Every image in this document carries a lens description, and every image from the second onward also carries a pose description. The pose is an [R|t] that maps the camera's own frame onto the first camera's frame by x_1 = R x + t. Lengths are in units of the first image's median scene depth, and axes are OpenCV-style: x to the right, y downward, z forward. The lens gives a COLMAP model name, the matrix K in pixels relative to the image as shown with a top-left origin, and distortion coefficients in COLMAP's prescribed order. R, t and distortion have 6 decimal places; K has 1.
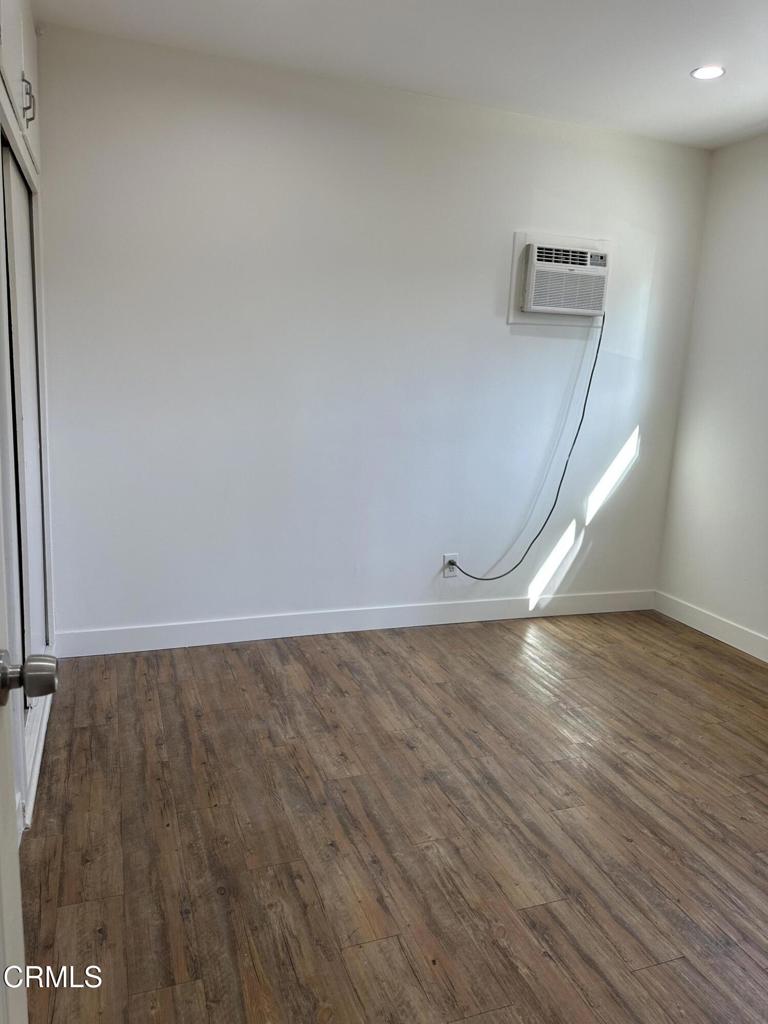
lens RADIAL K [[729.4, 0, 384.0], [0, 729.4, 512.0], [0, 0, 1]] dist [-0.004410, -0.004371]
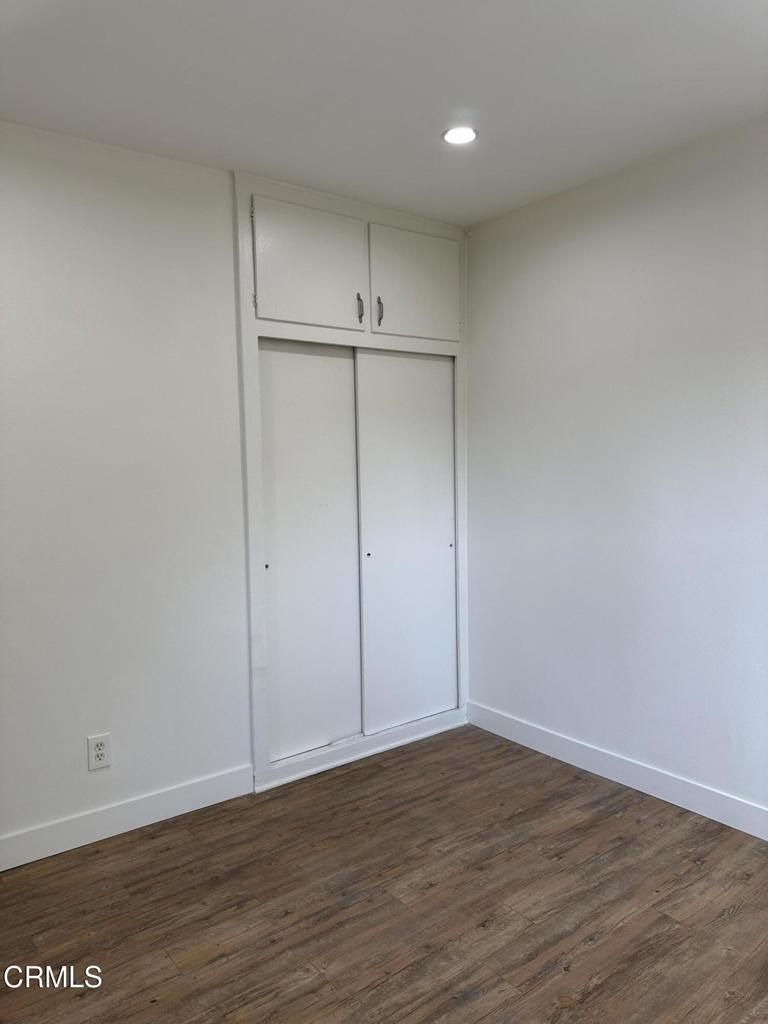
lens RADIAL K [[729.4, 0, 384.0], [0, 729.4, 512.0], [0, 0, 1]] dist [-0.004410, -0.004371]
pose [[0.319777, 0.040533, -0.946626, 0.810350], [-0.168454, 0.985600, -0.014703, -0.130245], [0.932398, 0.164164, 0.322000, 0.537930]]
